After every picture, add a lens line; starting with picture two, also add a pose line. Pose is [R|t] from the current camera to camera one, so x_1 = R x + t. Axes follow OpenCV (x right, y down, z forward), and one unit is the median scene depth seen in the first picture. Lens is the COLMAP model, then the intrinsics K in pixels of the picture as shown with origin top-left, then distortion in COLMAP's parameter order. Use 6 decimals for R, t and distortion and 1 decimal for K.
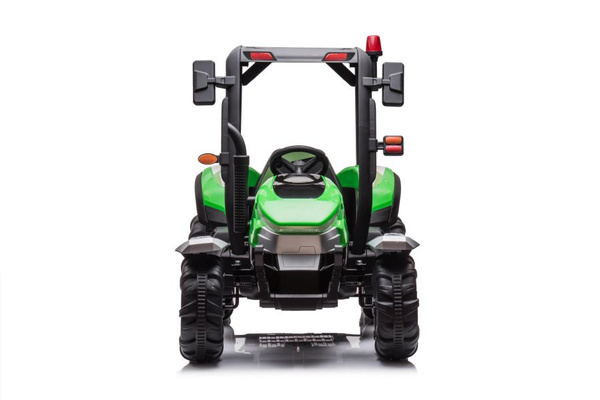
lens RADIAL K [[1151.5, 0, 304.4], [0, 1151.5, 144.8], [0, 0, 1]] dist [0.309706, 0.000000]
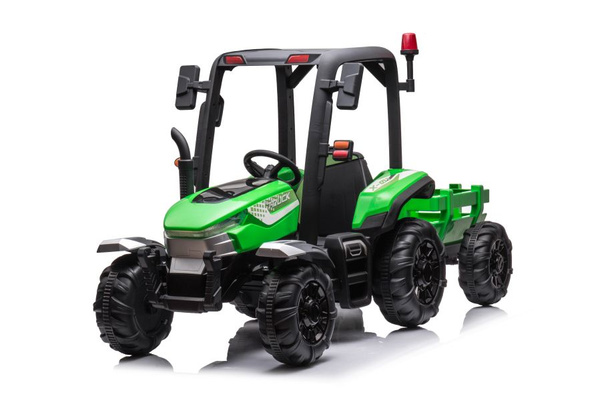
lens RADIAL K [[1151.5, 0, 334.7], [0, 1151.5, 203.4], [0, 0, 1]] dist [0.309706, 0.000000]
pose [[0.913358, 0.023922, -0.406454, 0.460625], [-0.001621, 0.998478, 0.055122, -0.008029], [0.407154, -0.049687, 0.912007, 0.110795]]
